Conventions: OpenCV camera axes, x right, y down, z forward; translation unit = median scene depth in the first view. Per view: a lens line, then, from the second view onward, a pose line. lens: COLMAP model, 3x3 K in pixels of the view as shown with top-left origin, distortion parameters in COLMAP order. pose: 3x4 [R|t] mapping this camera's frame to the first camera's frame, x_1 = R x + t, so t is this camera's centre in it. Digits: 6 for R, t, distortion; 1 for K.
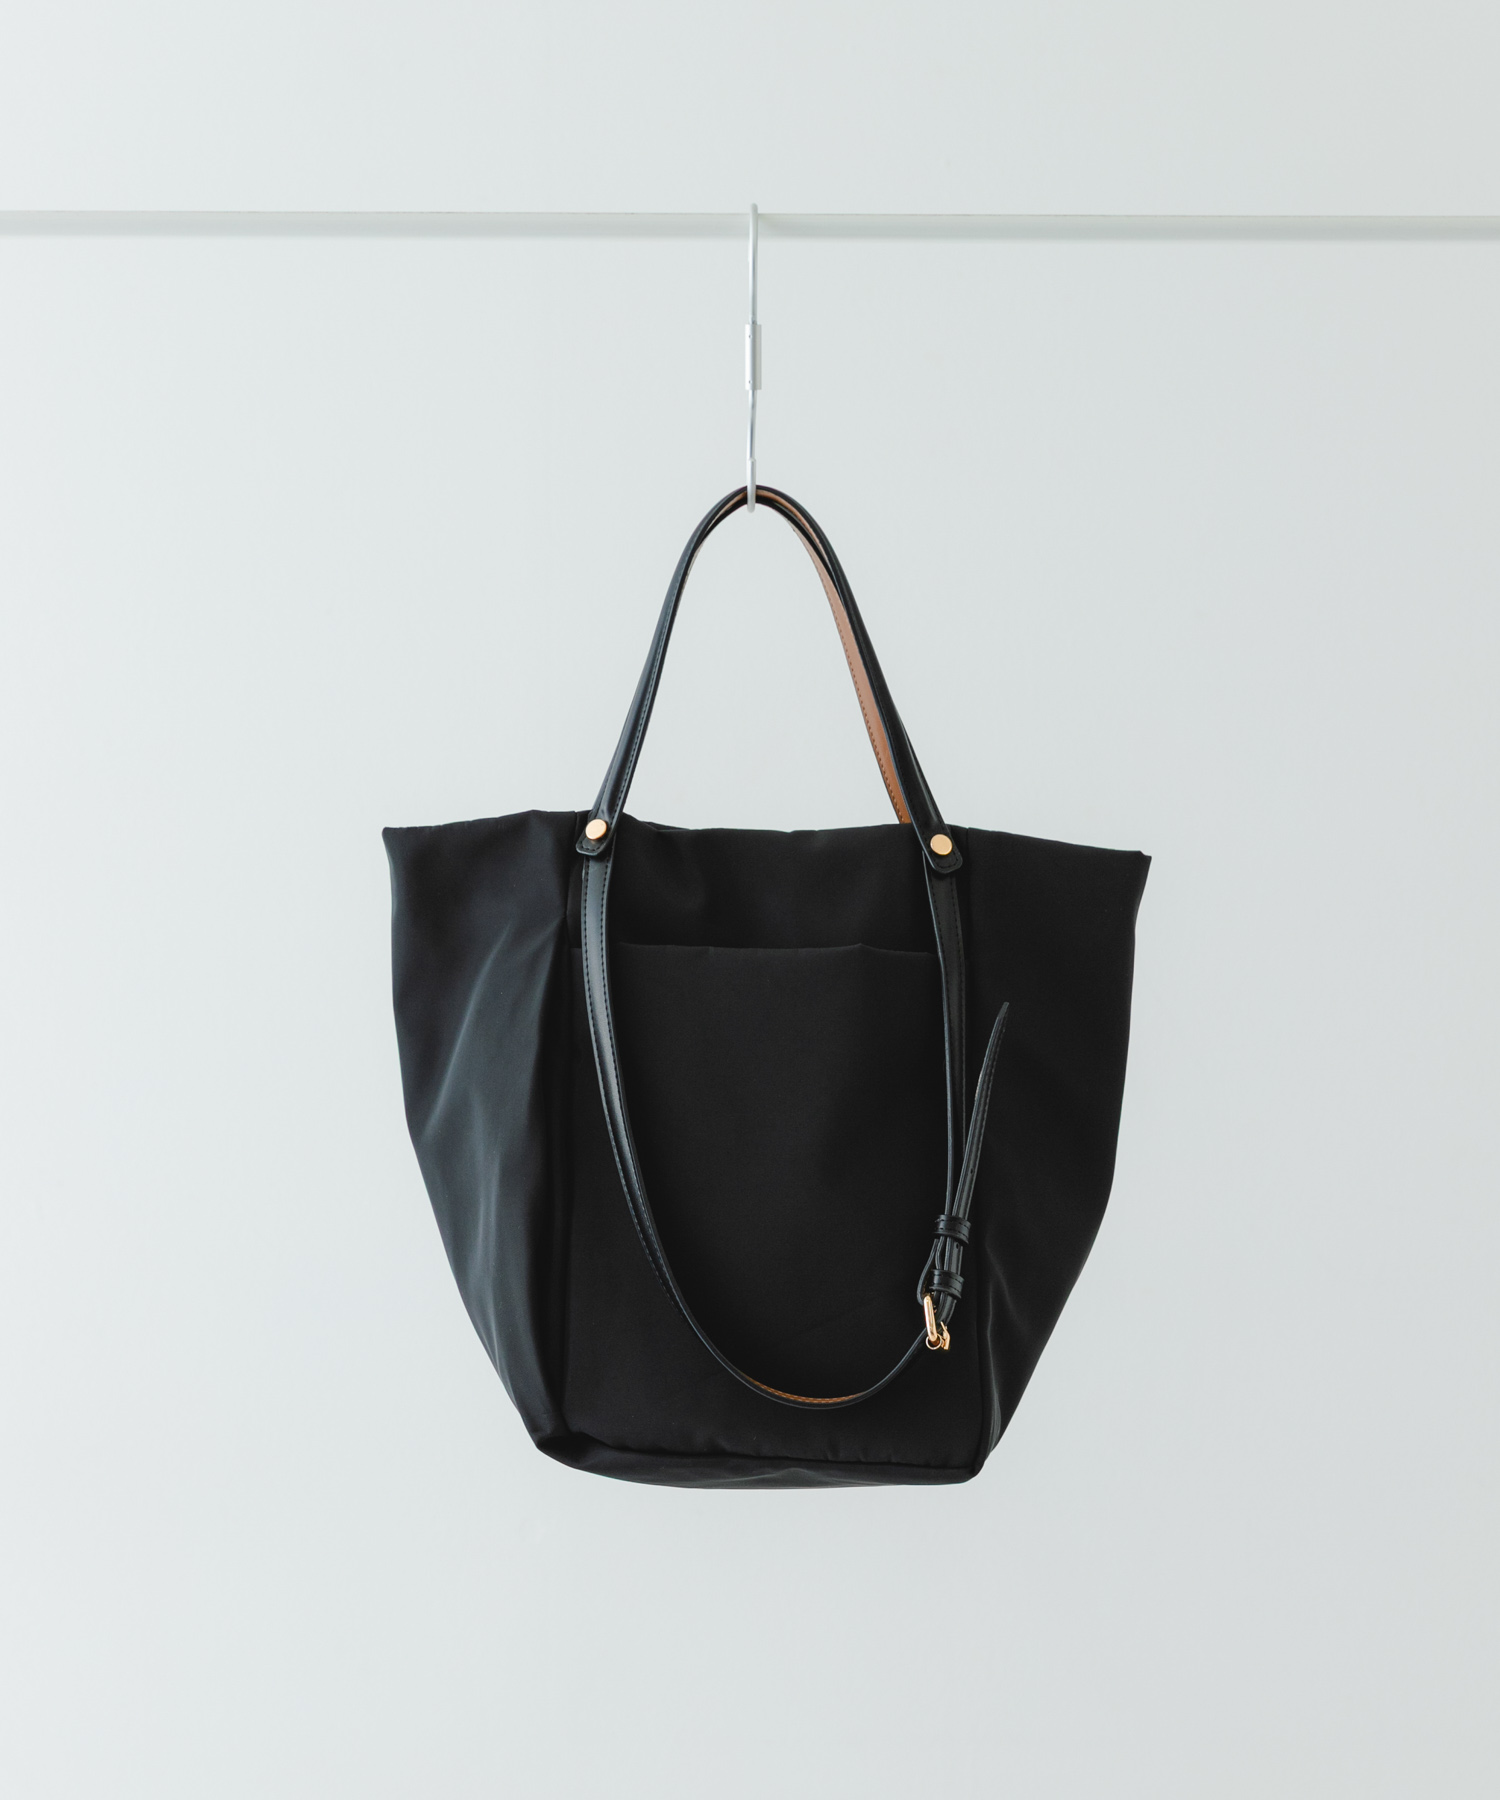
lens RADIAL K [[4976.4, 0, 750.0], [0, 4976.4, 900.0], [0, 0, 1]] dist [-0.095658, -0.333688]
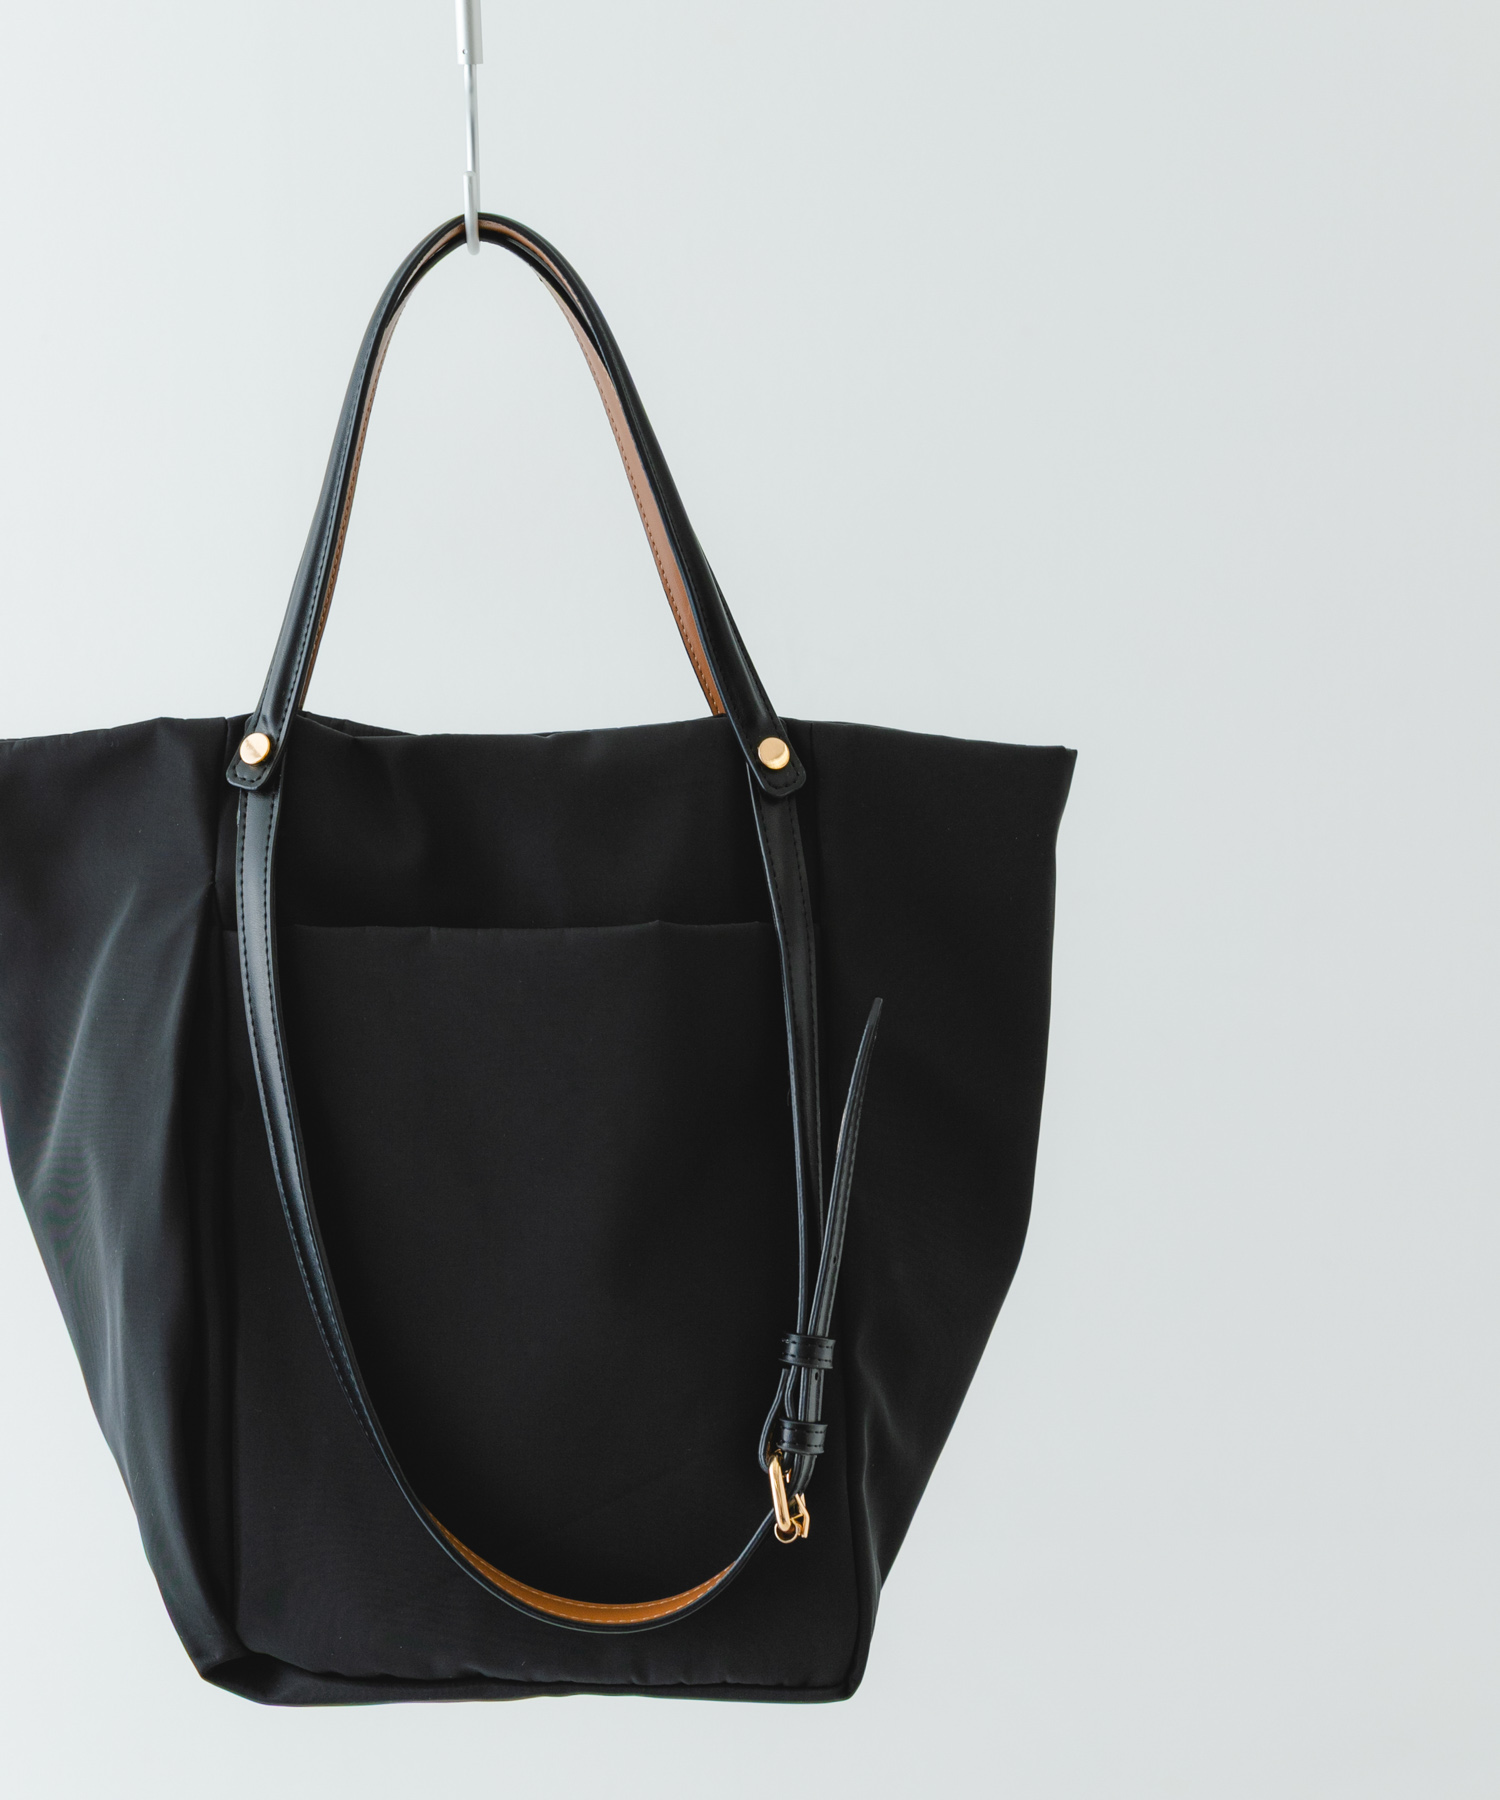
lens RADIAL K [[3050.0, 0, 784.5], [0, 3050.0, 898.4], [0, 0, 1]] dist [-0.032082, -0.033164]
pose [[0.997957, -0.032619, 0.054939, 0.016660], [0.023563, 0.987145, 0.158082, -0.057217], [-0.059390, -0.156464, 0.985896, 0.593187]]
